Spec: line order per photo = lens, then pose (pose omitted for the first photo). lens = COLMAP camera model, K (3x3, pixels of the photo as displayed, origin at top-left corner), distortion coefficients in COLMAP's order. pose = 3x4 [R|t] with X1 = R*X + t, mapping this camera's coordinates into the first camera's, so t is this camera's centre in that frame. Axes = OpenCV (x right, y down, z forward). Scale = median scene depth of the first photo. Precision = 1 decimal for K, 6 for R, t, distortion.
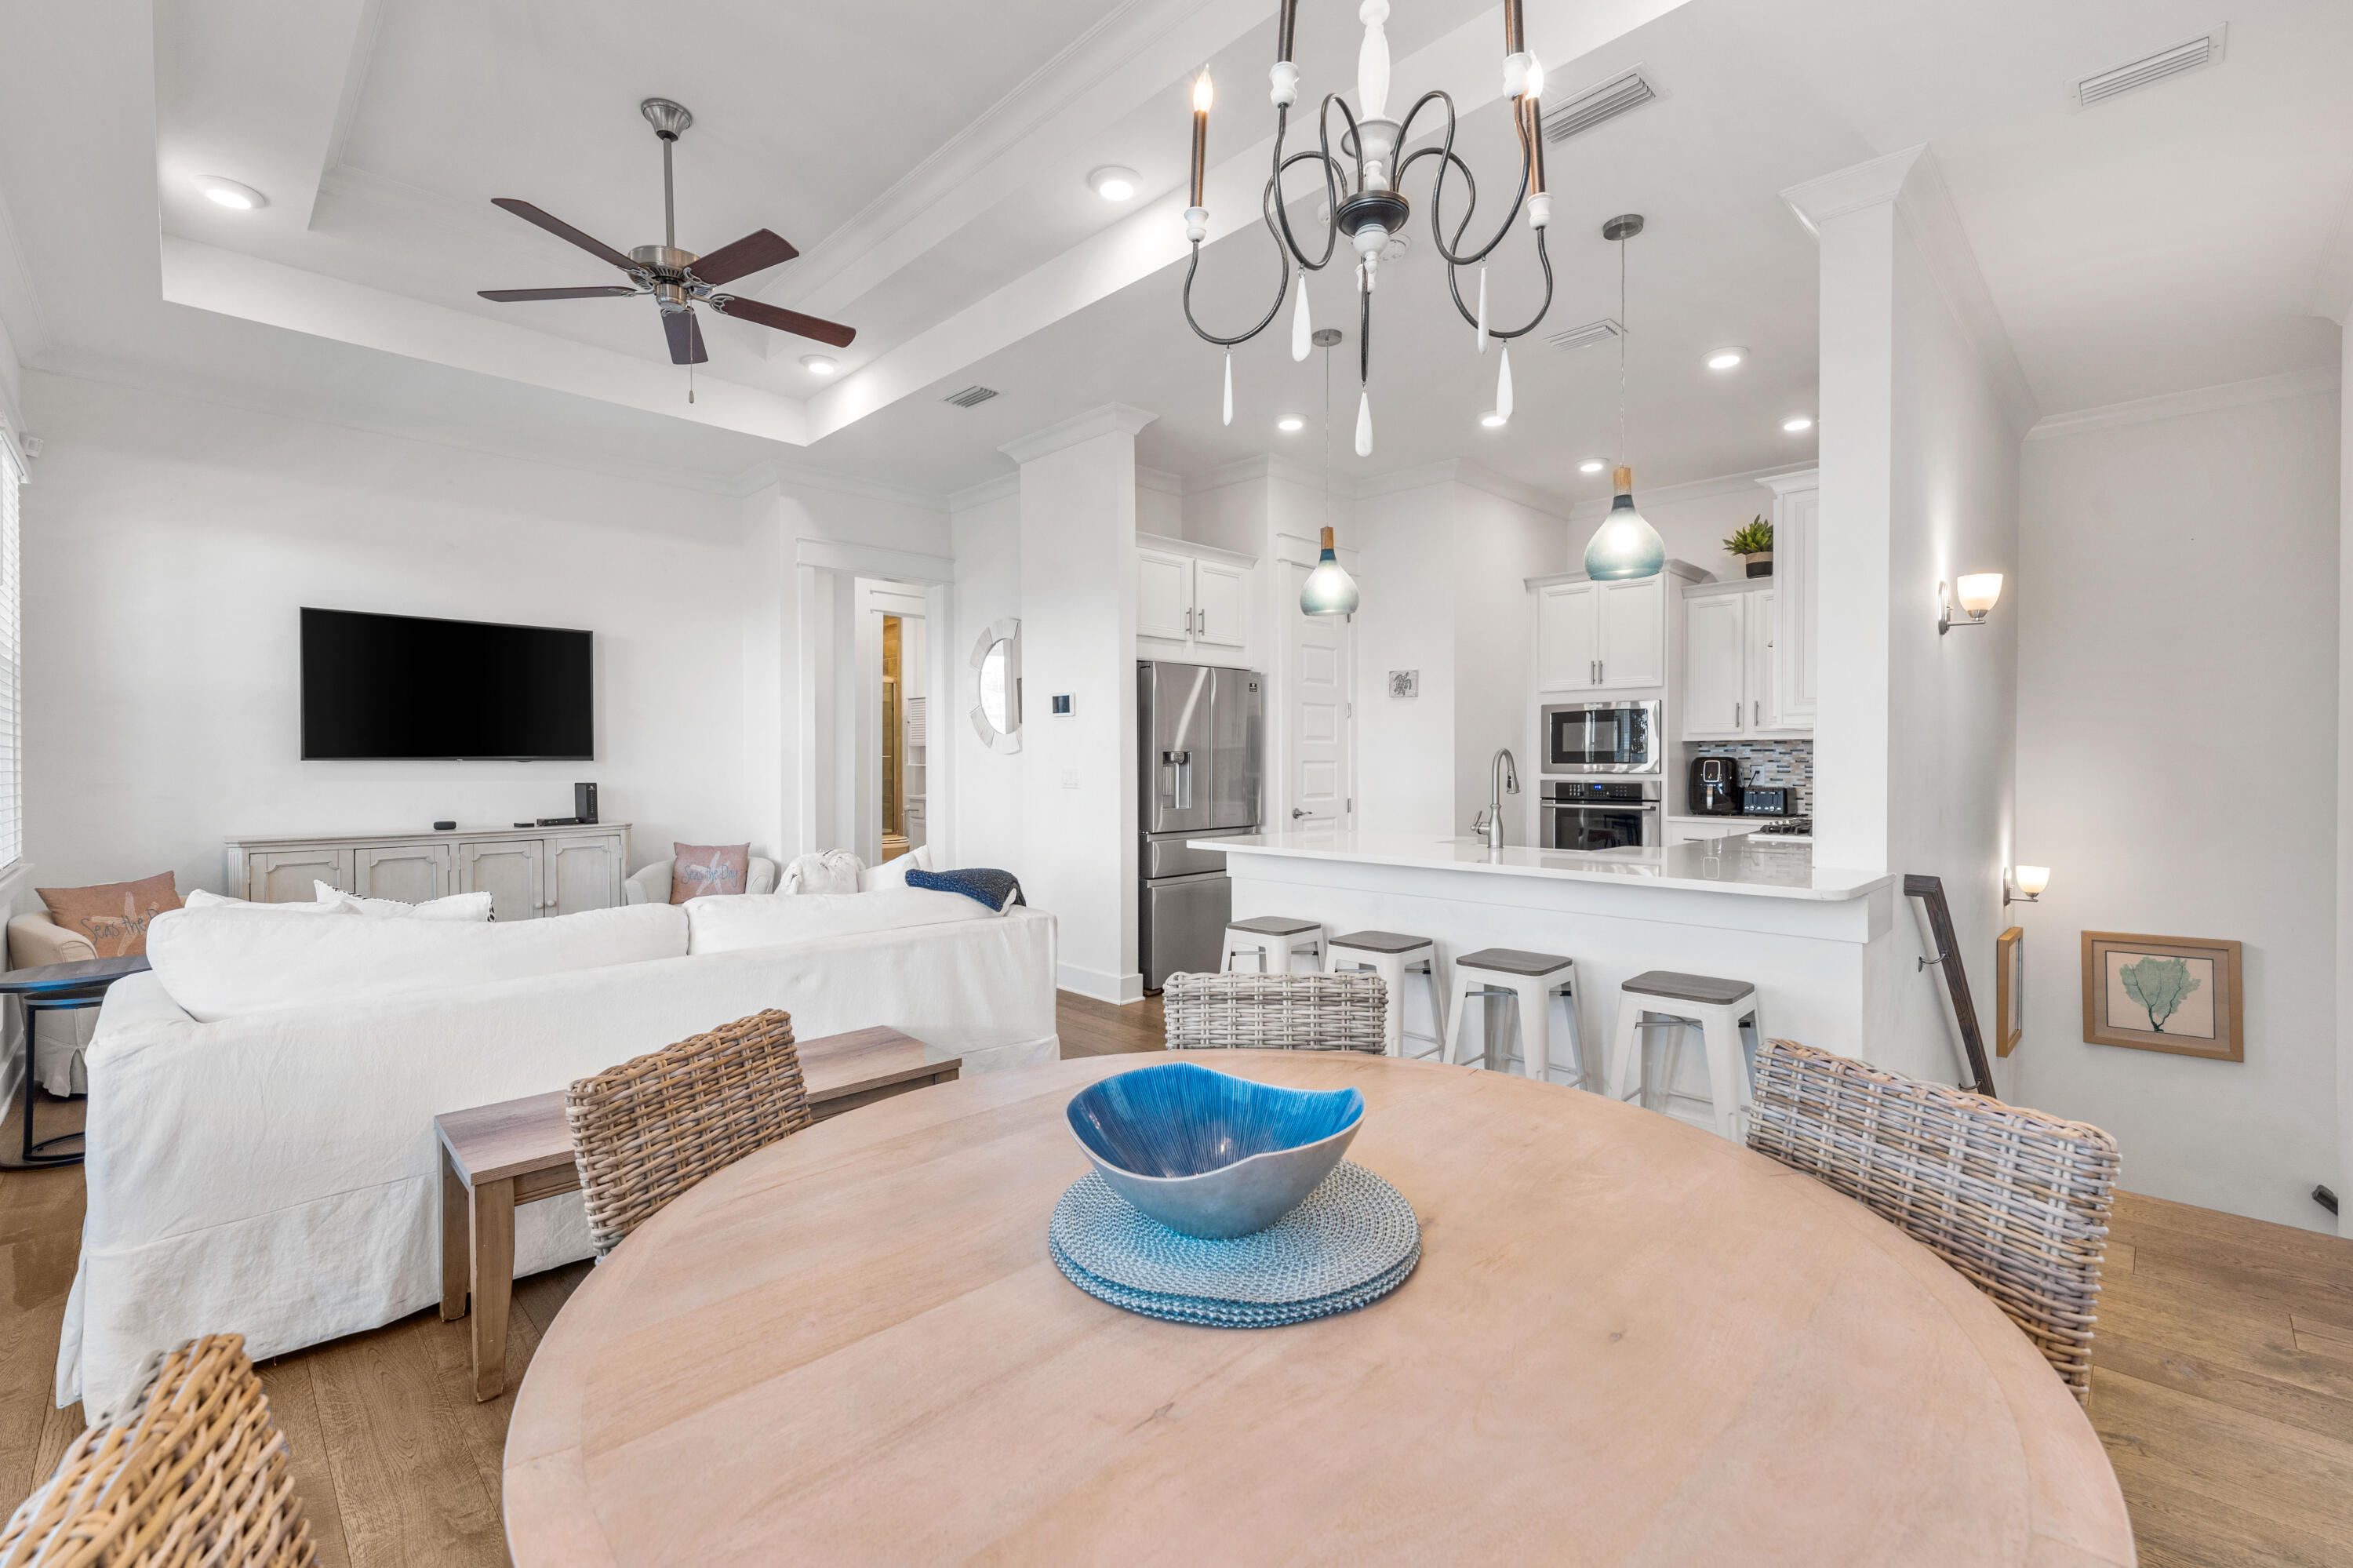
lens RADIAL K [[995.6, 0, 1174.7], [0, 995.6, 772.2], [0, 0, 1]] dist [-0.004540, 0.001099]
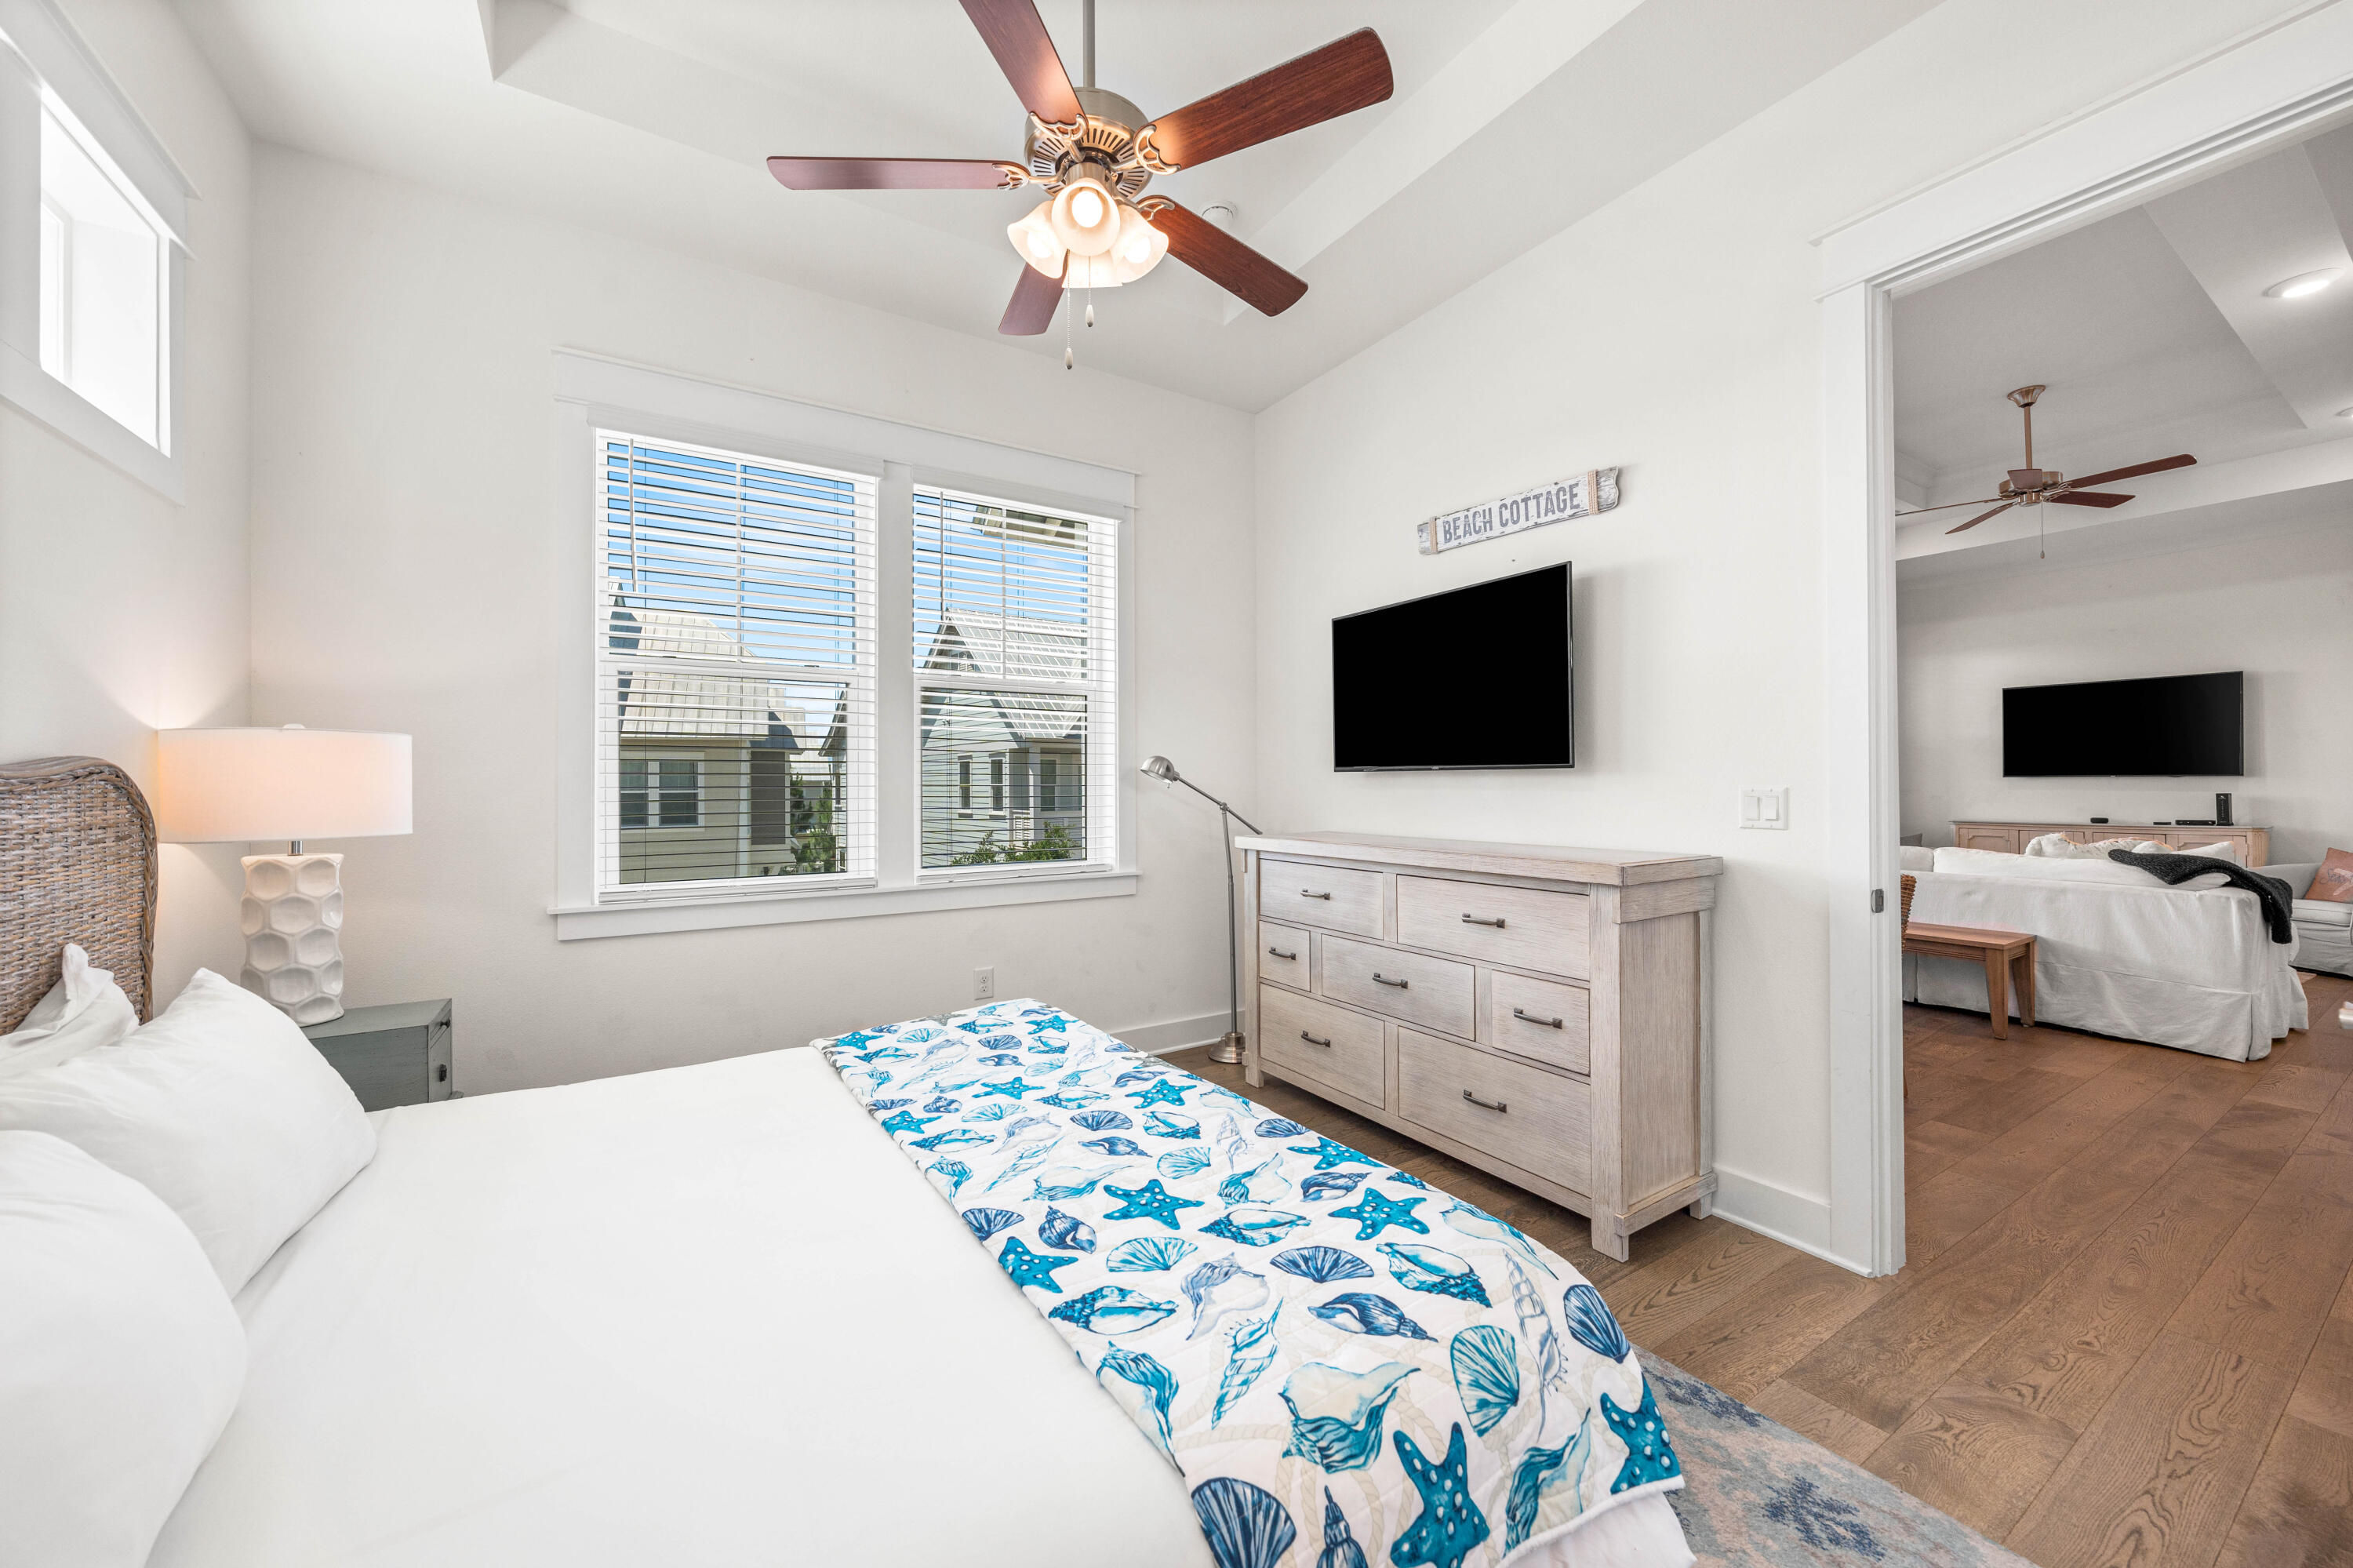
lens RADIAL K [[867.1, 0, 1191.6], [0, 867.1, 779.3], [0, 0, 1]] dist [-0.005222, 0.000594]
pose [[-0.216803, -0.003681, -0.976209, 0.763863], [-0.006882, 0.999974, -0.002242, 0.003953], [0.976191, 0.006233, -0.216822, -0.037636]]
